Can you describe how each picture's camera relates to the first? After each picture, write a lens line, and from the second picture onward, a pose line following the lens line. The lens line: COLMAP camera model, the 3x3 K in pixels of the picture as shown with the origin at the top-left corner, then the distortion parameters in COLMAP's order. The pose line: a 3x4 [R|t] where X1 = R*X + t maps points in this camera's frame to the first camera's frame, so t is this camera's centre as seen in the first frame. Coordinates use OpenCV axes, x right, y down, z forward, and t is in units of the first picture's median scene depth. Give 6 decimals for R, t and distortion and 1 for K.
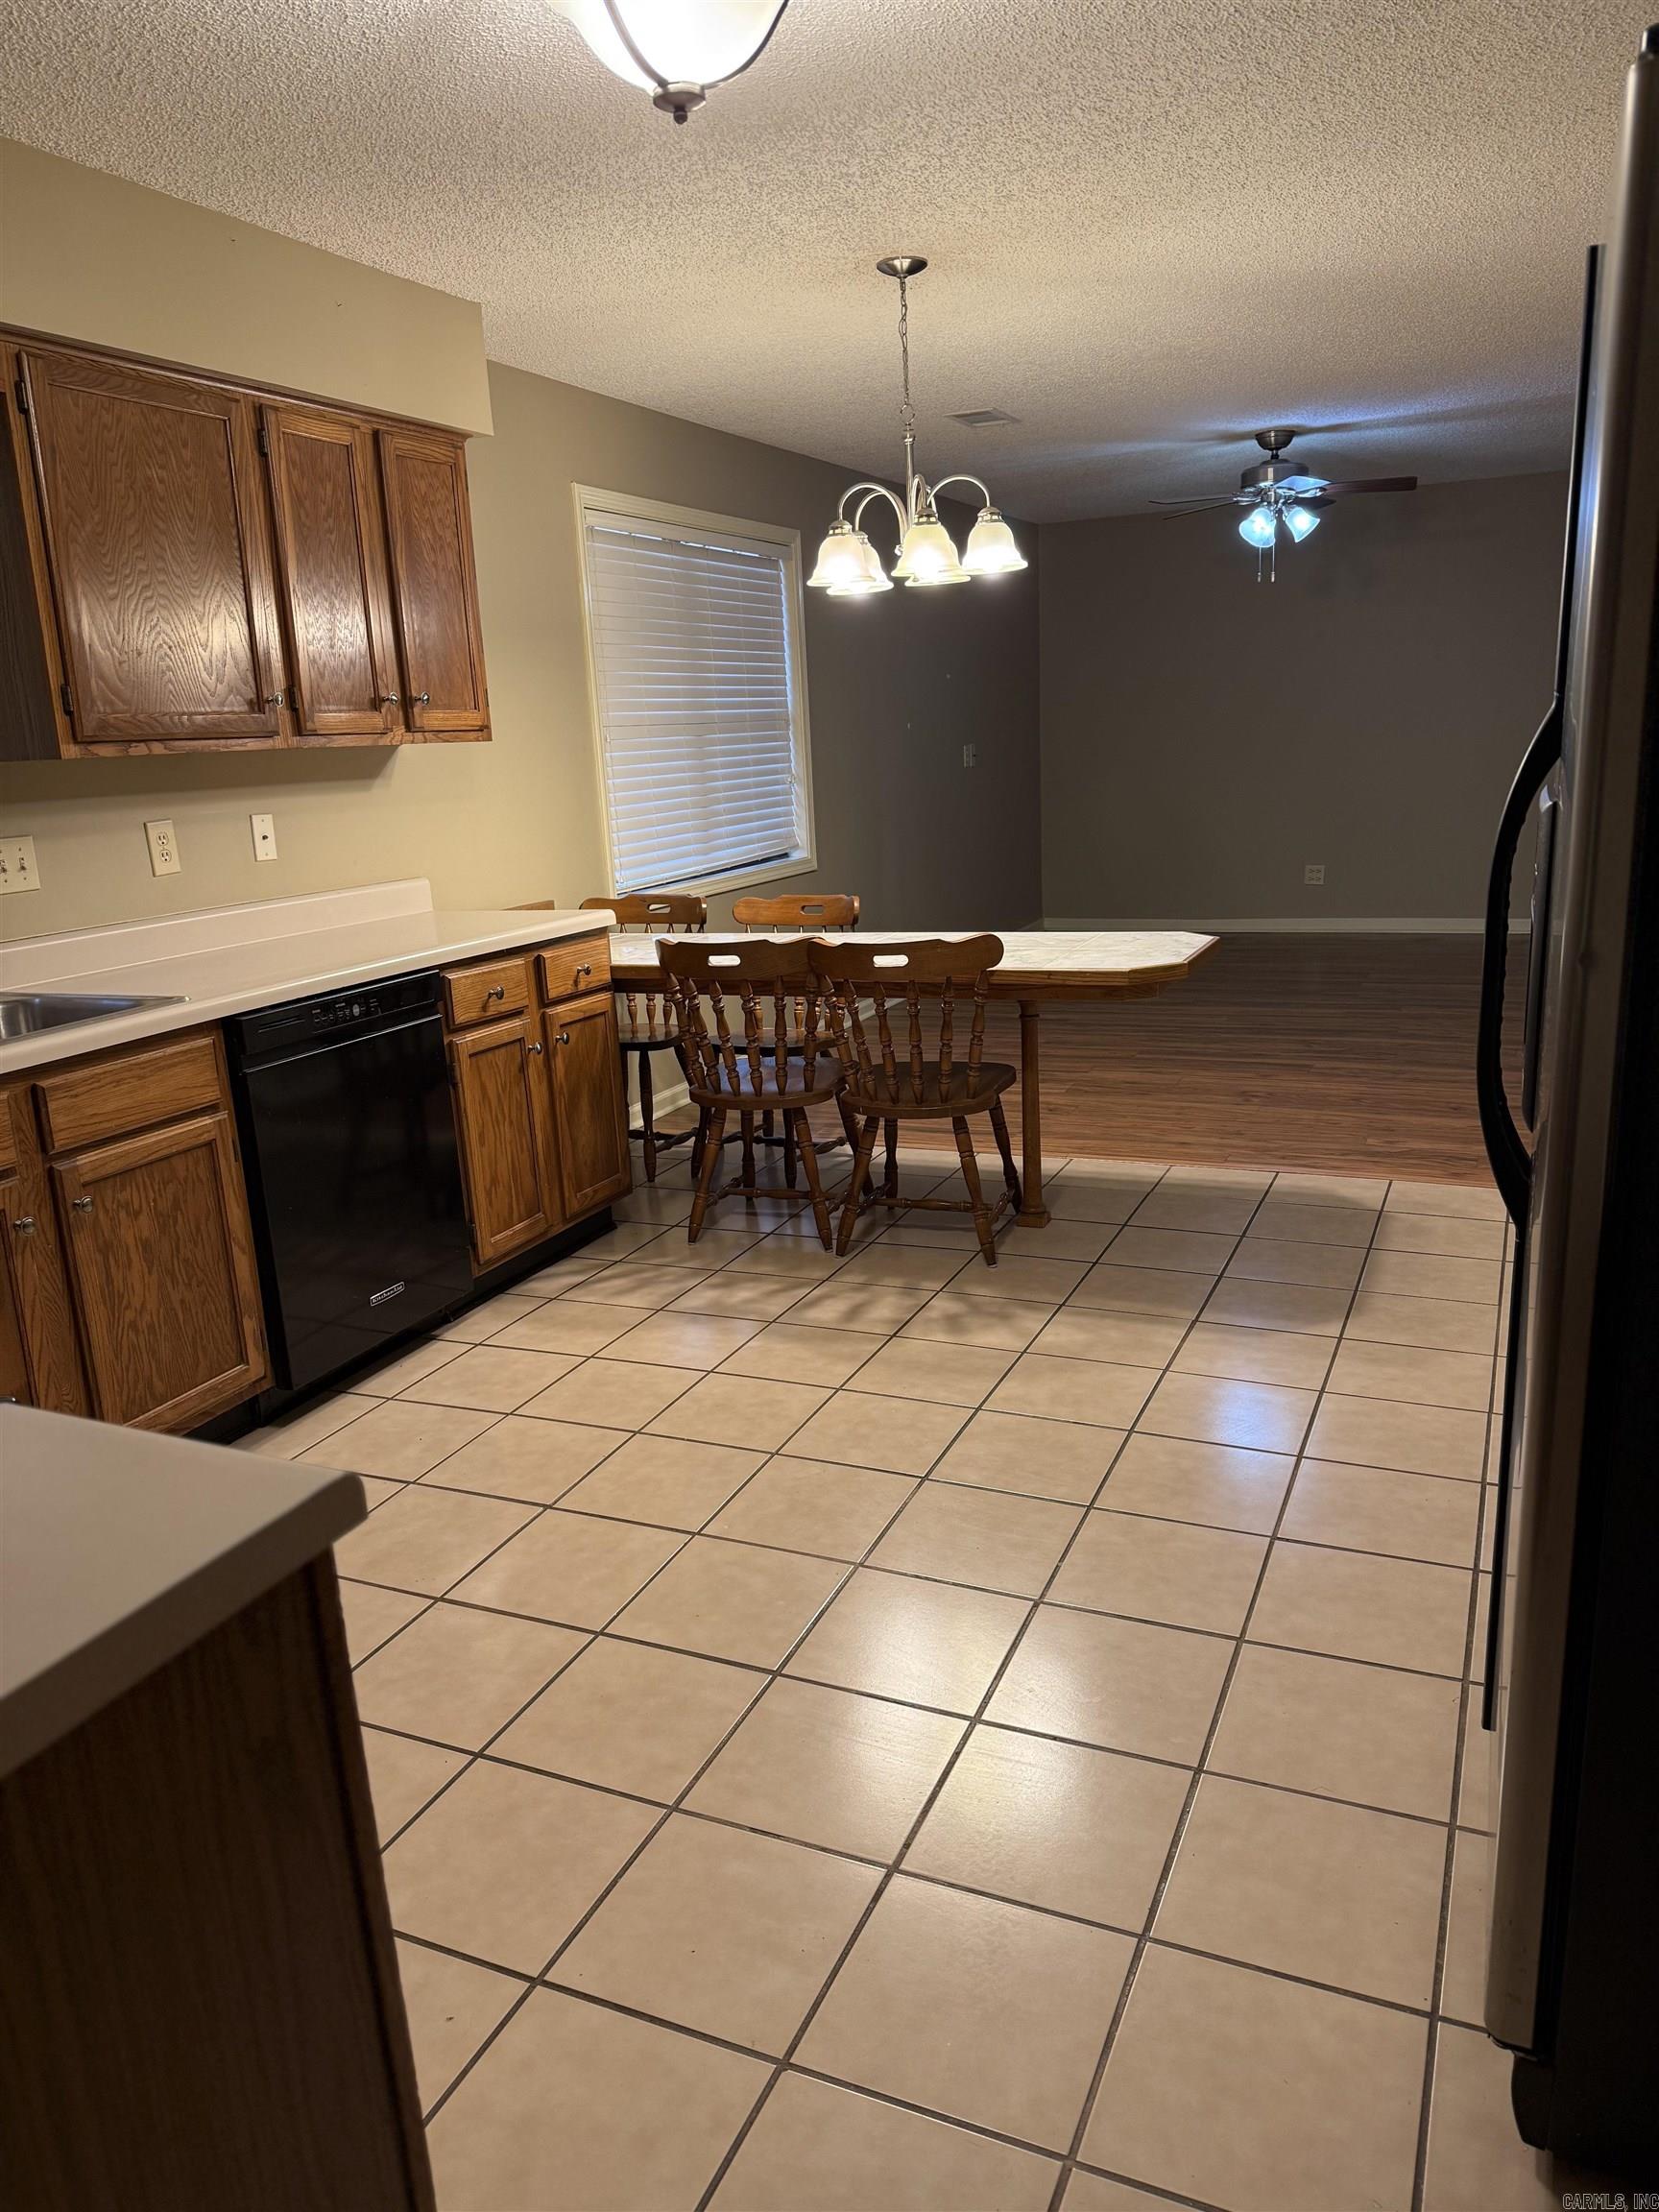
lens RADIAL K [[1550.1, 0, 820.5], [0, 1550.1, 1091.4], [0, 0, 1]] dist [0.057502, -0.070020]
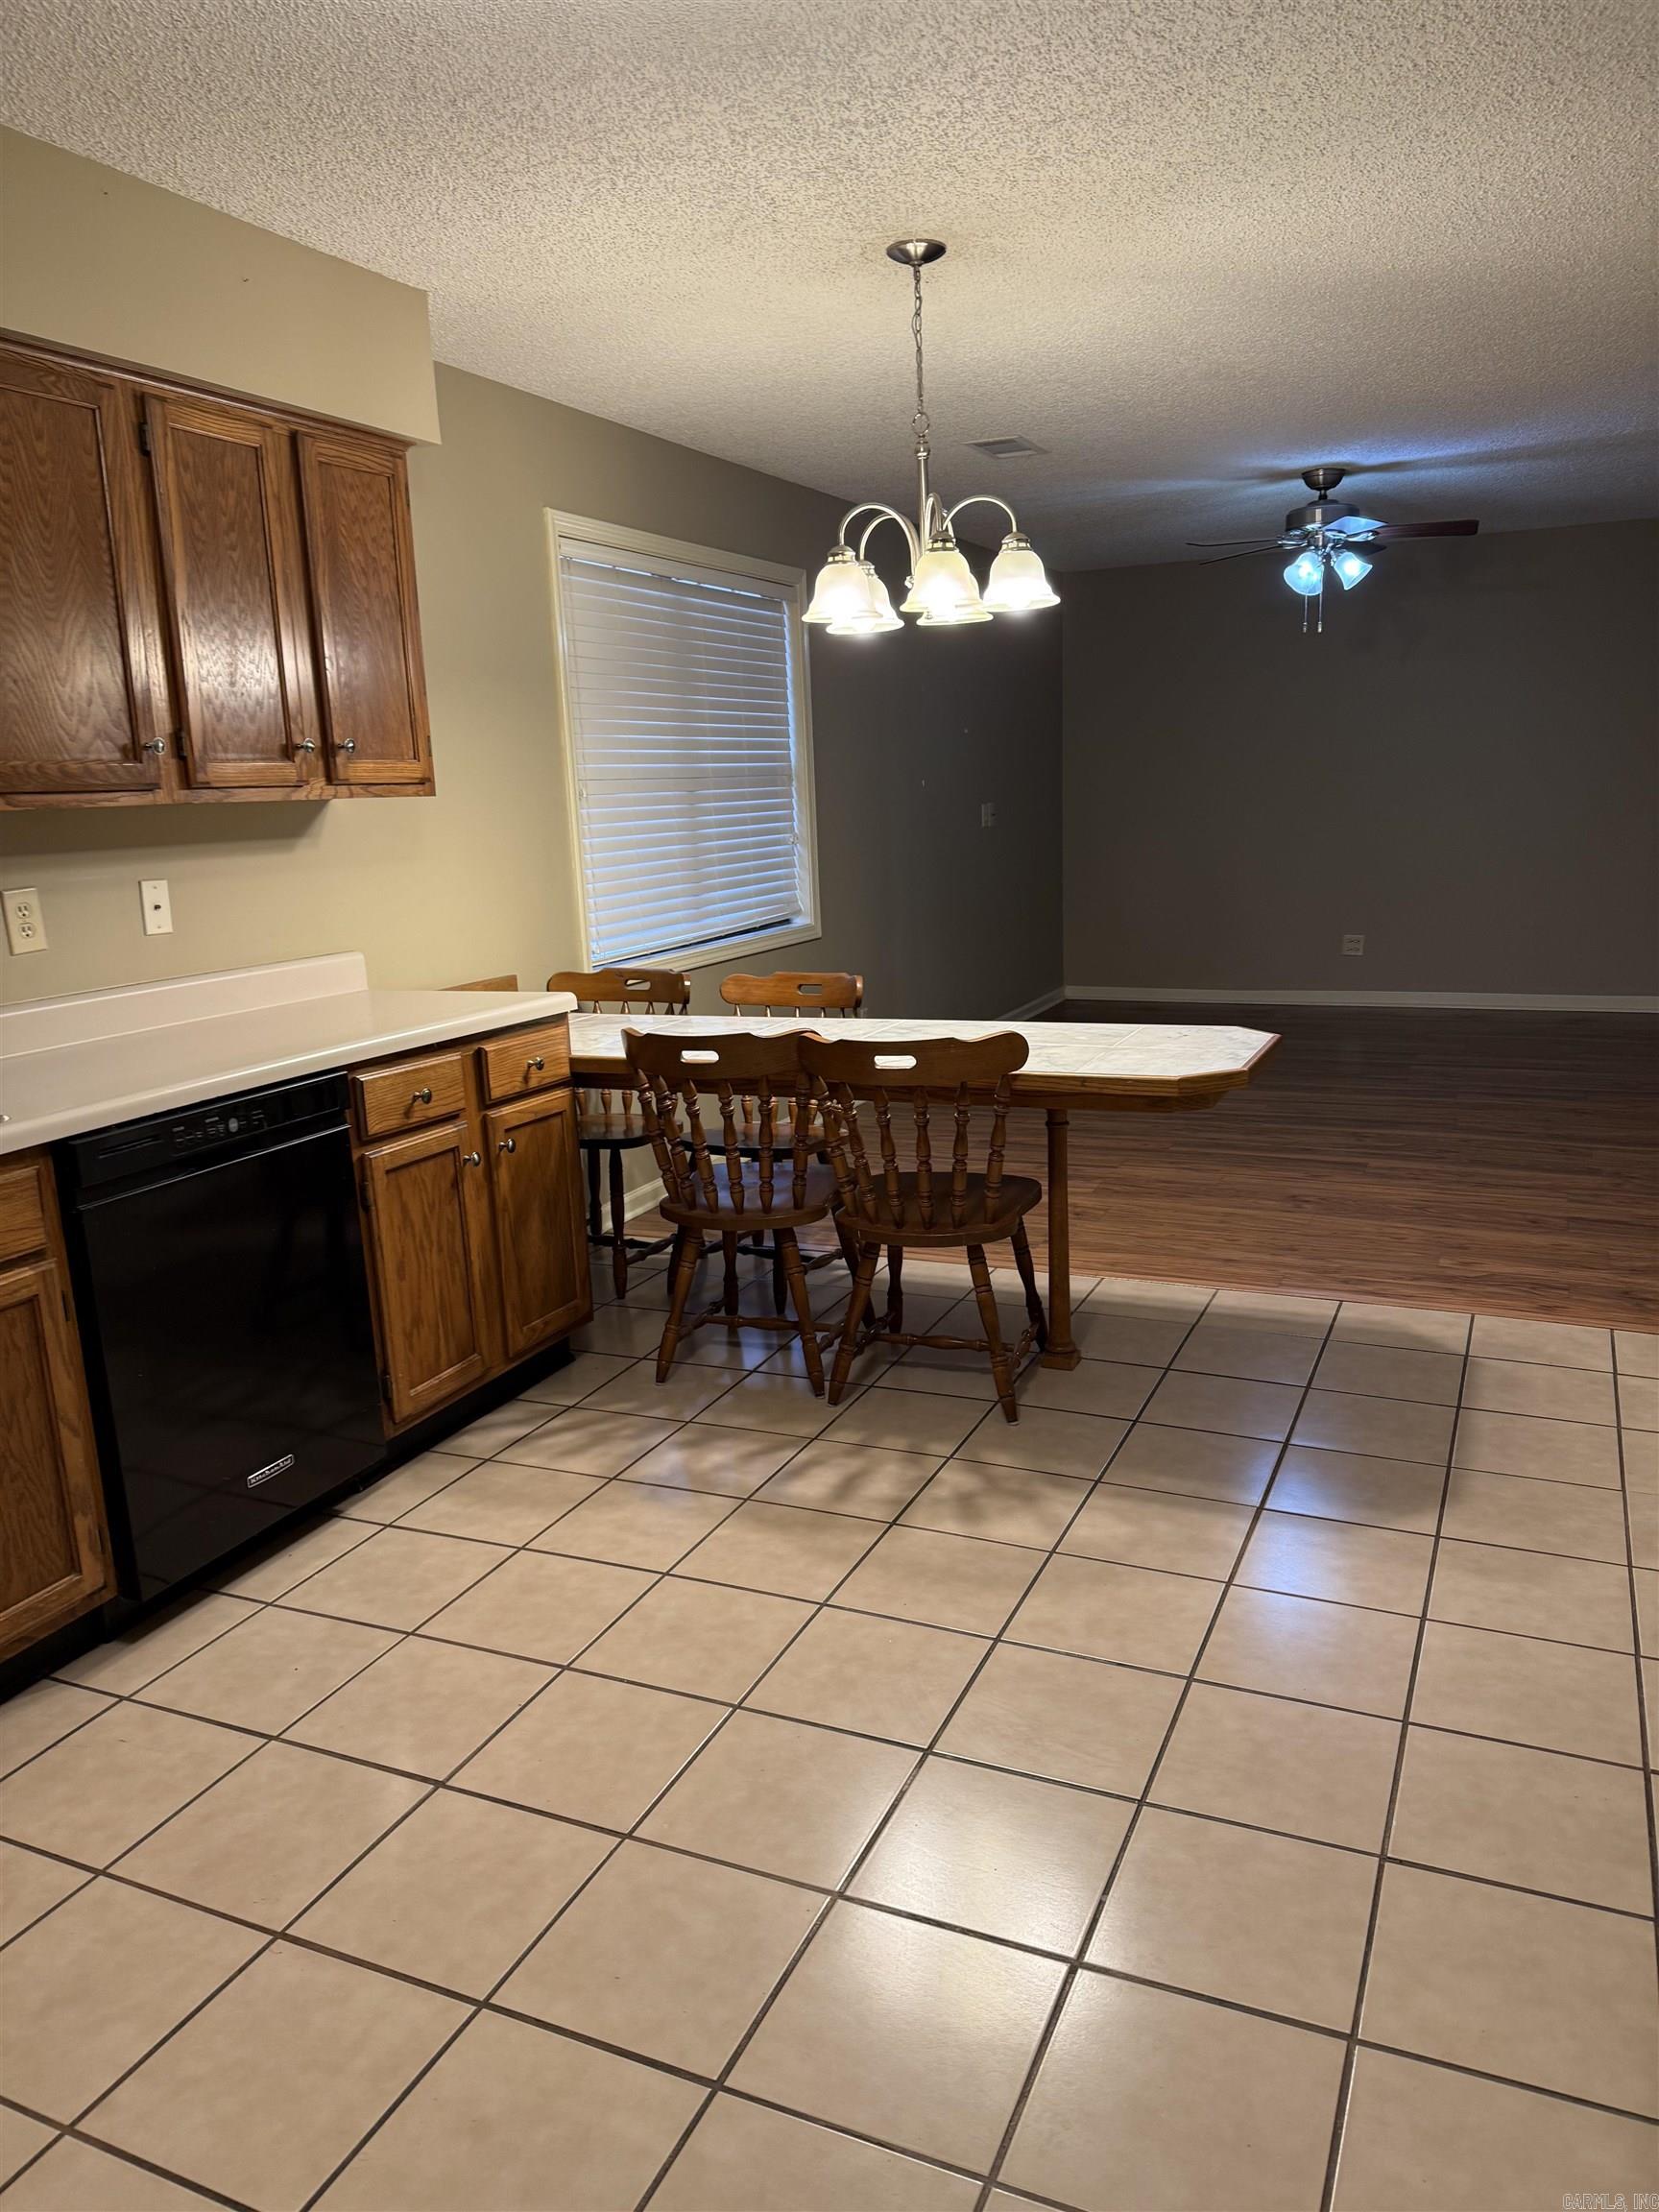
lens RADIAL K [[1550.1, 0, 846.9], [0, 1550.1, 1102.9], [0, 0, 1]] dist [0.057502, -0.070020]
pose [[0.999912, 0.011032, 0.007412, 0.014006], [-0.010841, 0.999620, -0.025354, -0.043235], [-0.007689, 0.025272, 0.999651, 0.169501]]
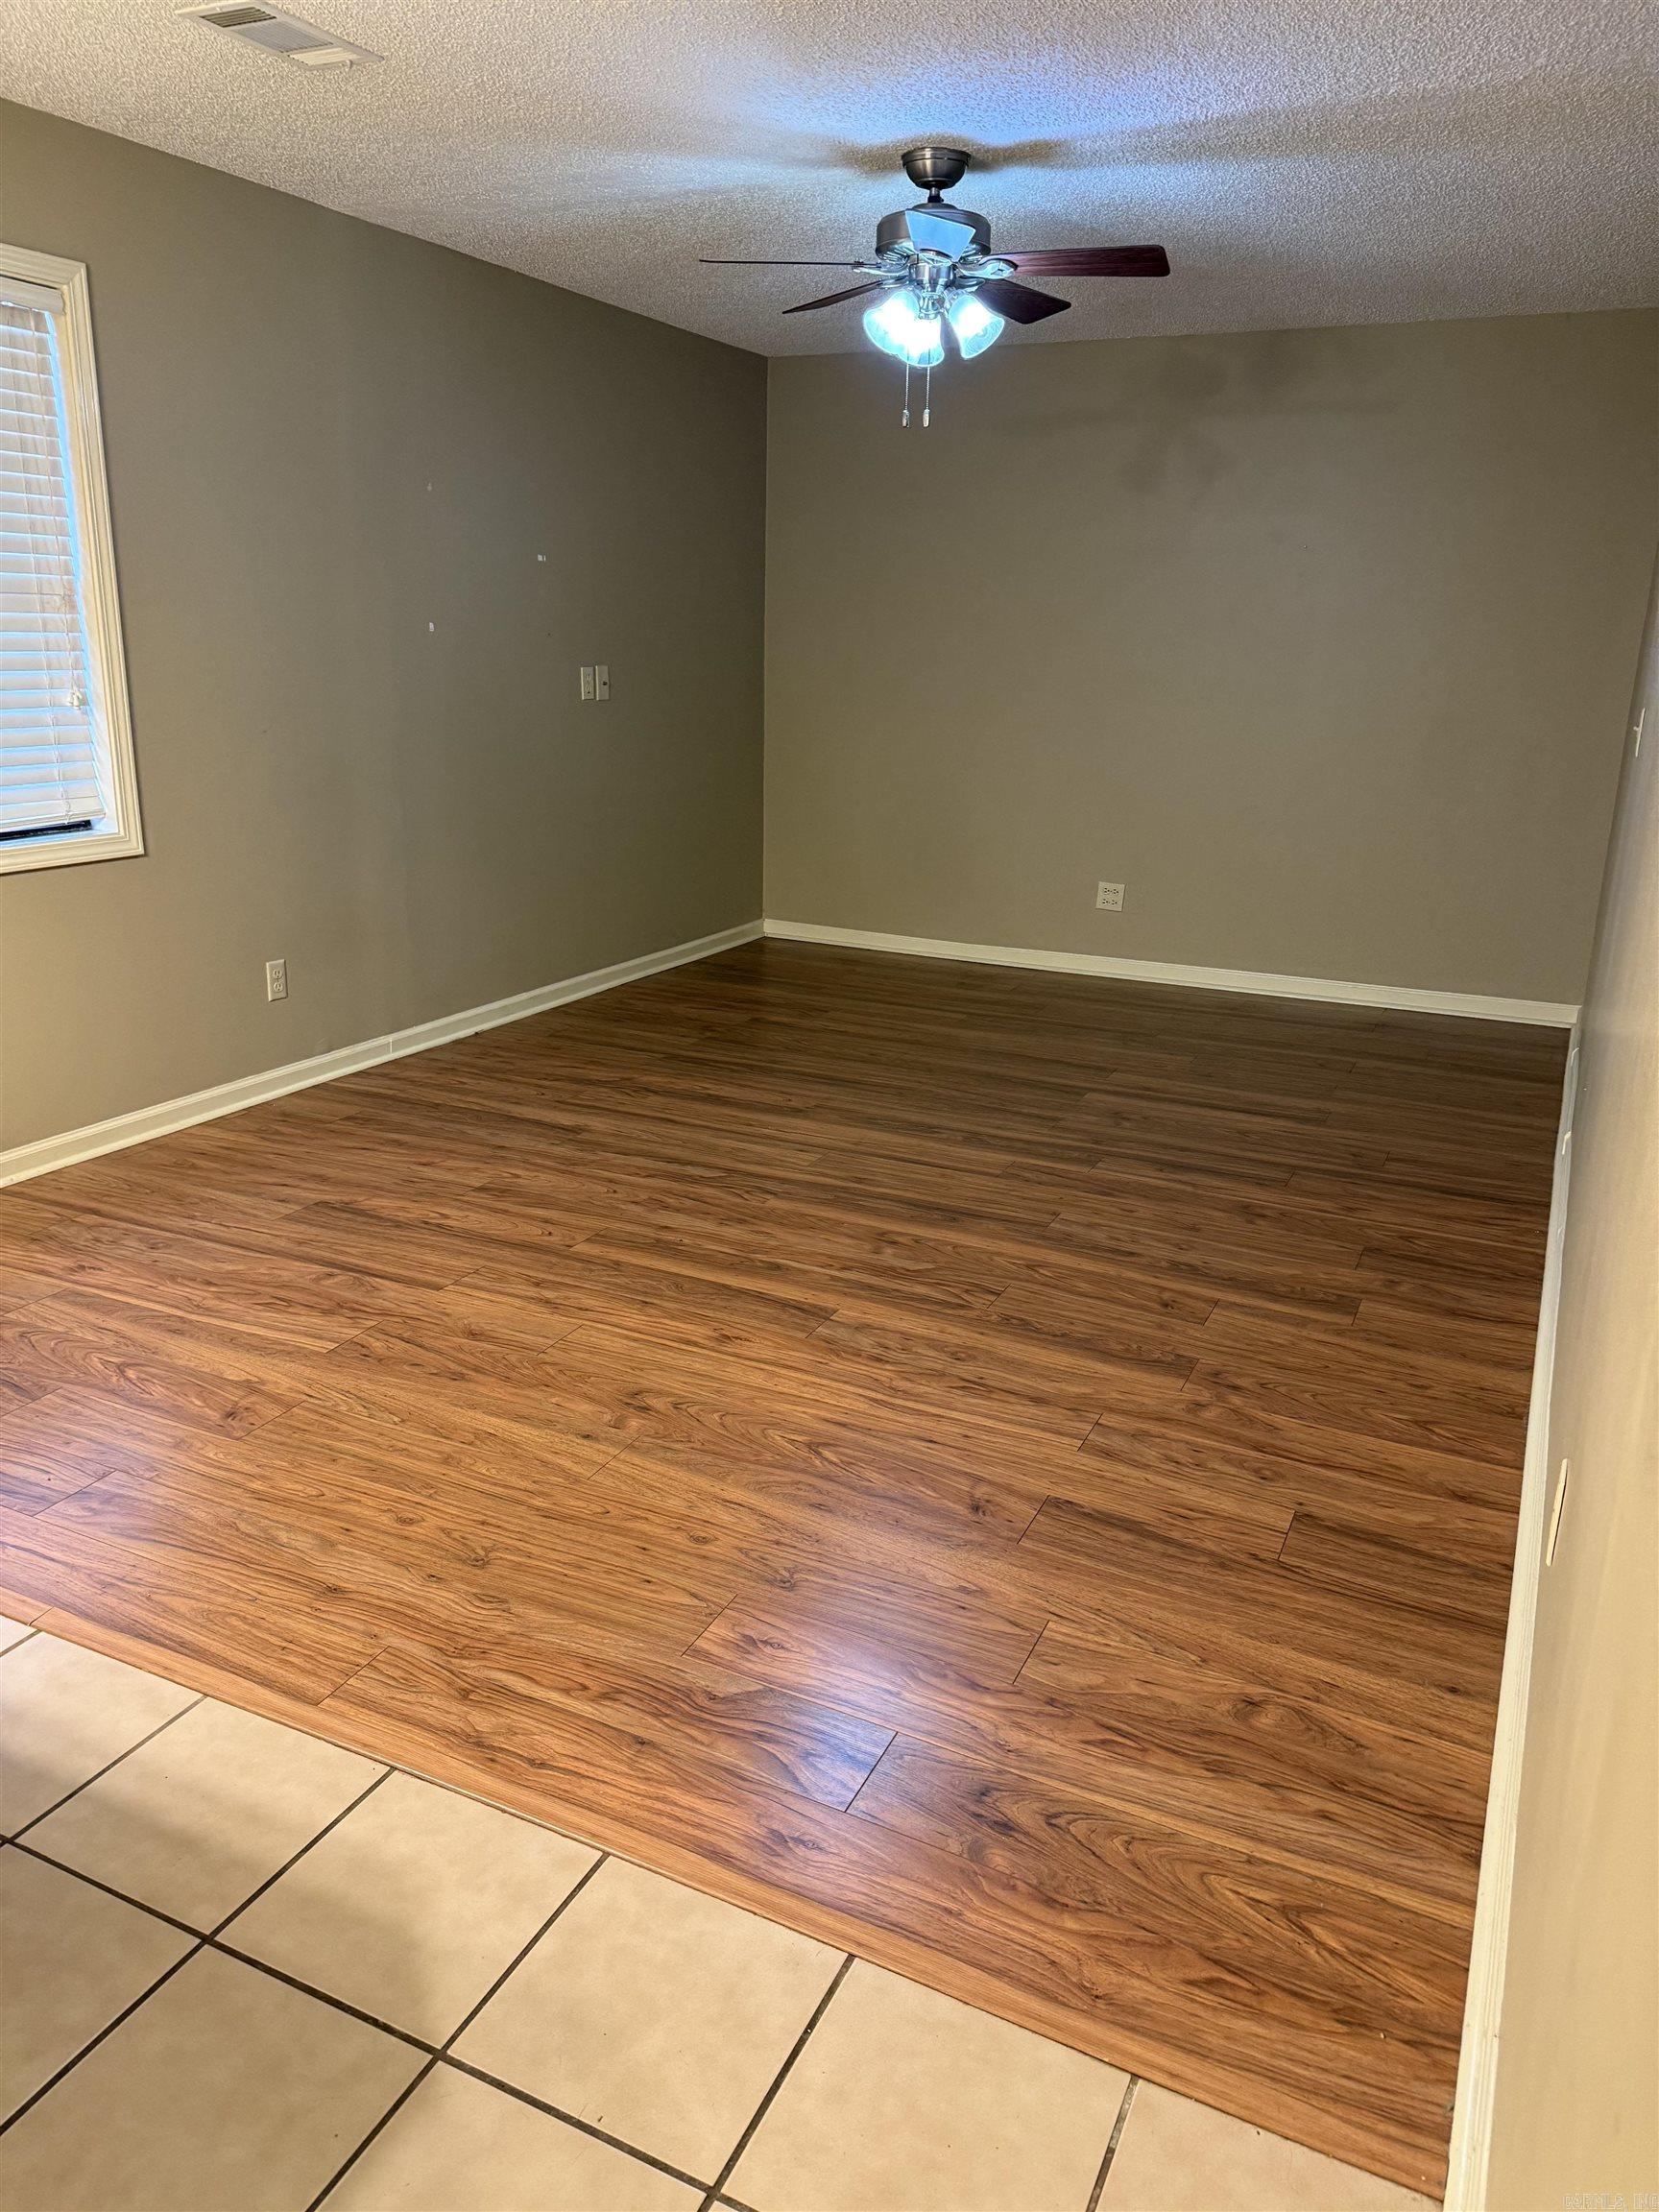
lens RADIAL K [[1550.1, 0, 869.3], [0, 1550.1, 1091.5], [0, 0, 1]] dist [0.057502, -0.070020]
pose [[0.996751, 0.076598, 0.024907, 0.512380], [-0.077803, 0.995629, 0.051677, -0.204720], [-0.020840, -0.053447, 0.998353, 0.767638]]
